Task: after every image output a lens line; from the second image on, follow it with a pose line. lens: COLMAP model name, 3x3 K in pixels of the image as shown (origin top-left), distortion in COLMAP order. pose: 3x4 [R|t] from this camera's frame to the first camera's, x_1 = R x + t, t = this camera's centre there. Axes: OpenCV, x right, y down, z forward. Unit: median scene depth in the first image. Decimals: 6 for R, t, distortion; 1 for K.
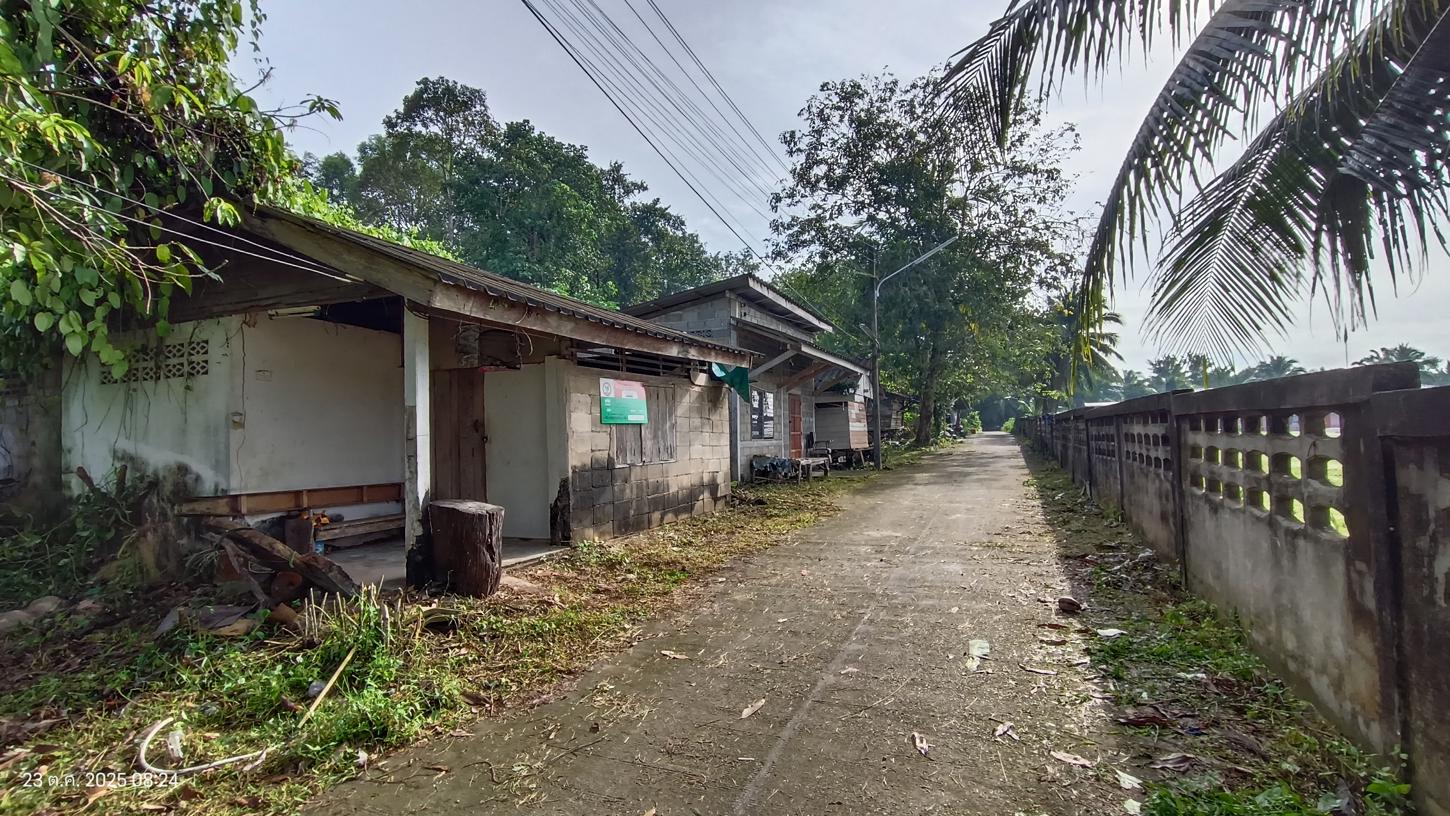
lens RADIAL K [[662.0, 0, 713.7], [0, 662.0, 416.9], [0, 0, 1]] dist [-0.026424, 0.011716]
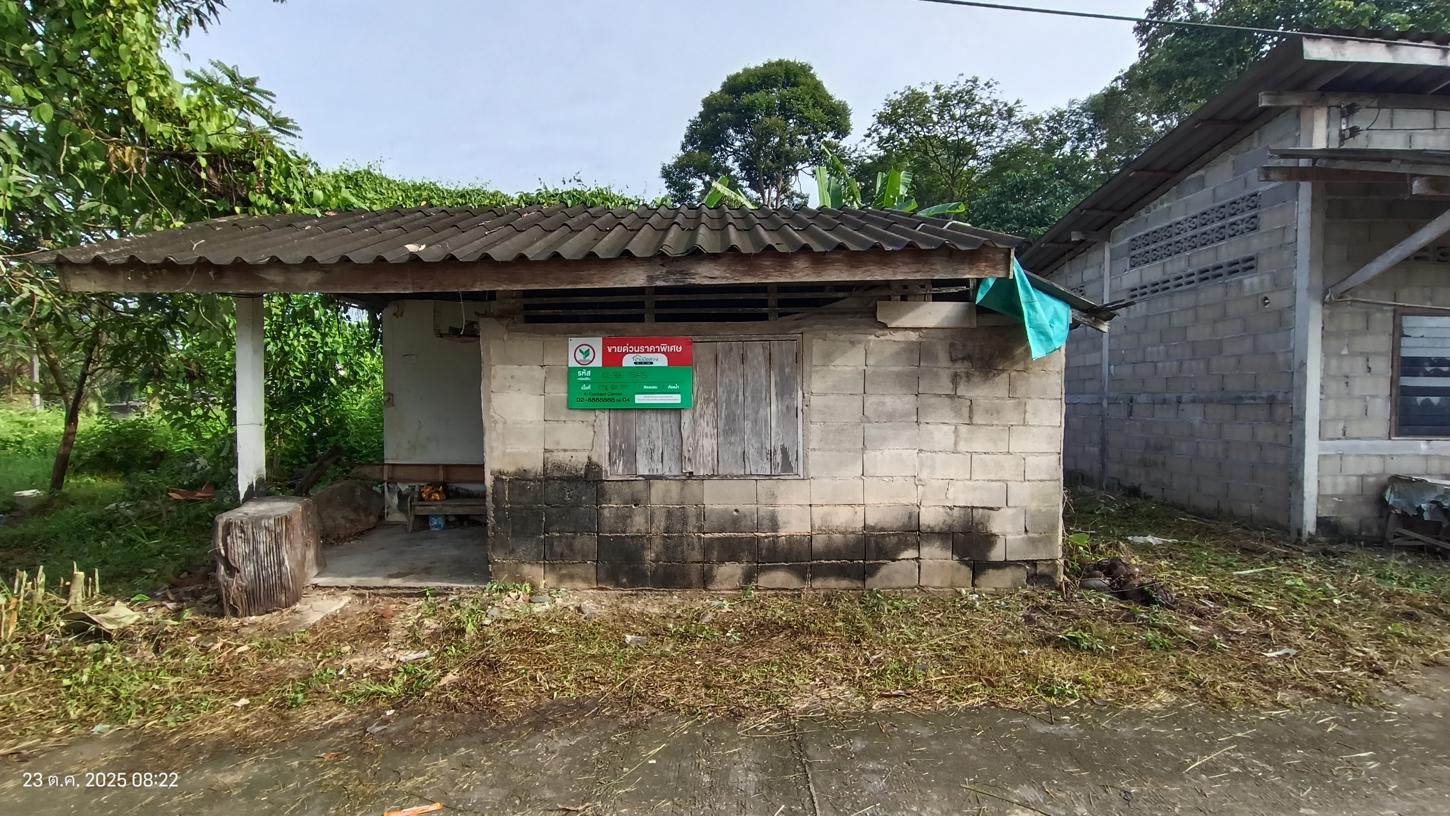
lens RADIAL K [[662.0, 0, 713.7], [0, 662.0, 416.9], [0, 0, 1]] dist [-0.026424, 0.011716]
pose [[0.421597, 0.044482, -0.905692, 0.458991], [0.017842, 0.998196, 0.057330, -0.016251], [0.906608, -0.040330, 0.420042, 0.834640]]
